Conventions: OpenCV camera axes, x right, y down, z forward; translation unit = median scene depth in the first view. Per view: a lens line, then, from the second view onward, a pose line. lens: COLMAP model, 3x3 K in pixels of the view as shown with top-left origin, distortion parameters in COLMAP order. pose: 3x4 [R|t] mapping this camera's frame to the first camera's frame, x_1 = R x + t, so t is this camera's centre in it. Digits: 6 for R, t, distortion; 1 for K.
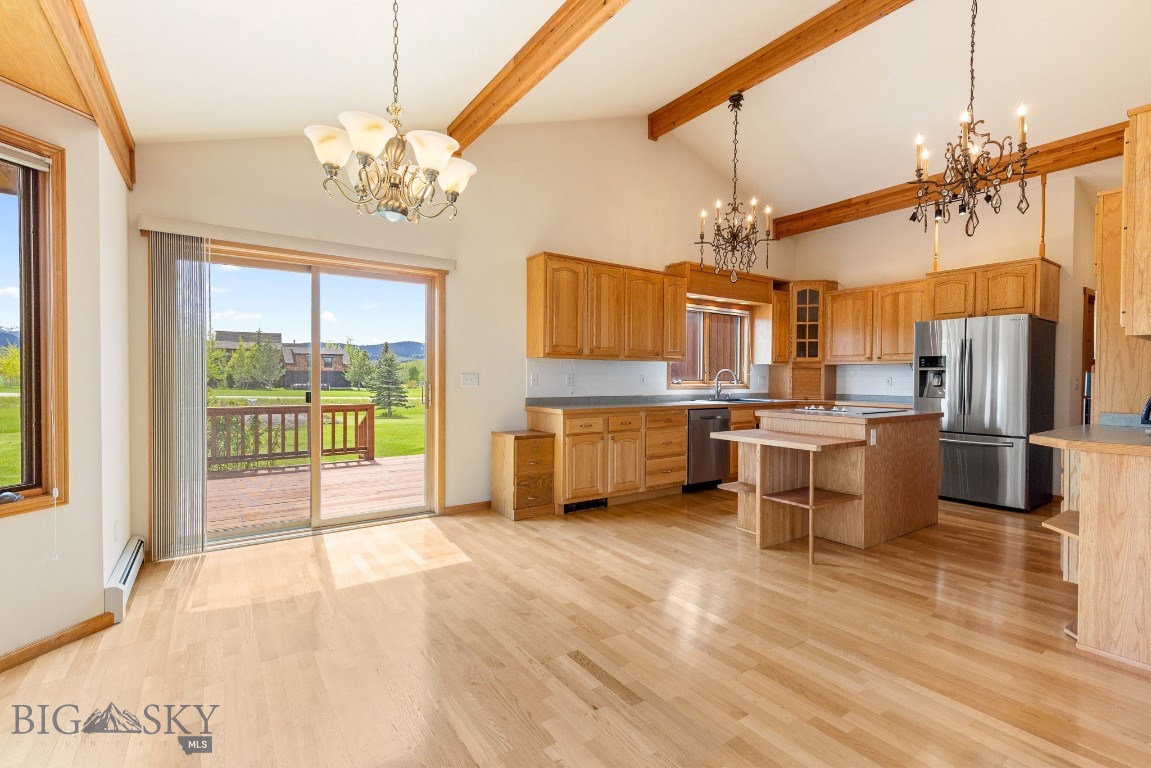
lens RADIAL K [[518.6, 0, 575.6], [0, 518.6, 383.4], [0, 0, 1]] dist [0.010414, -0.001283]
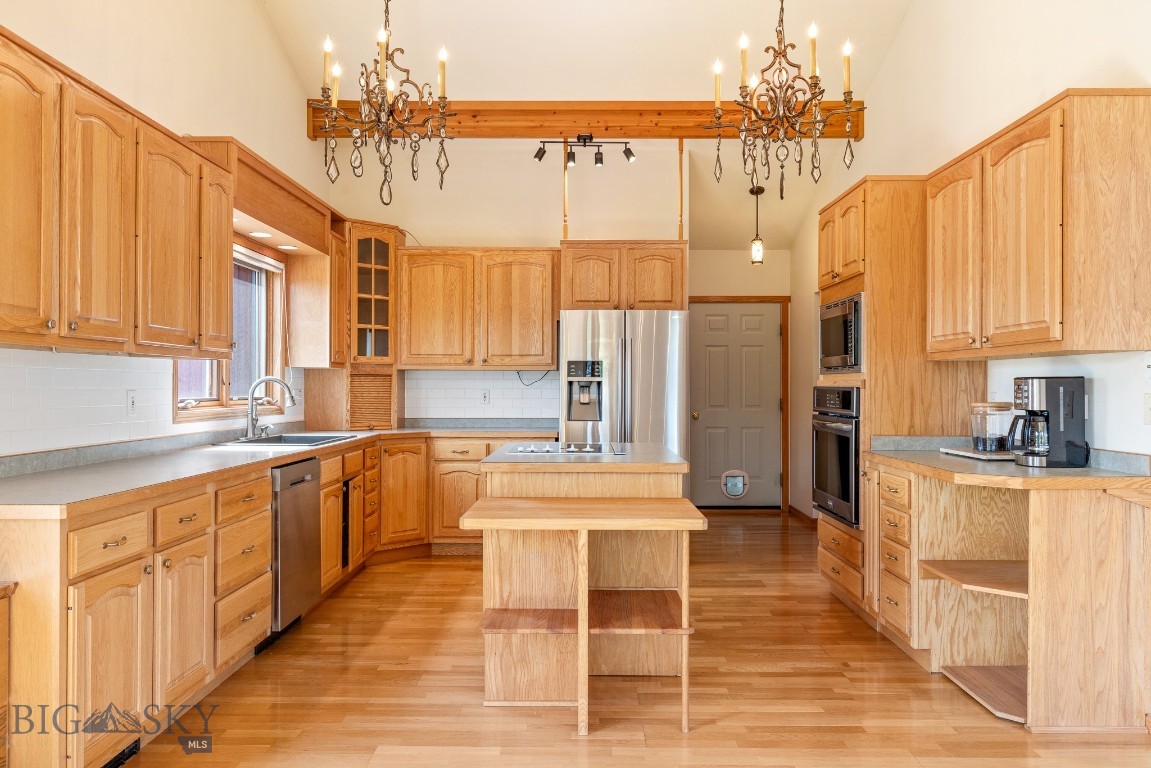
lens RADIAL K [[824.7, 0, 577.2], [0, 824.7, 384.6], [0, 0, 1]] dist [-0.007123, 0.007594]
pose [[0.573448, -0.000979, 0.819241, -0.211375], [0.009546, 0.999939, -0.005486, -0.014440], [-0.819186, 0.010966, 0.573423, 0.364824]]
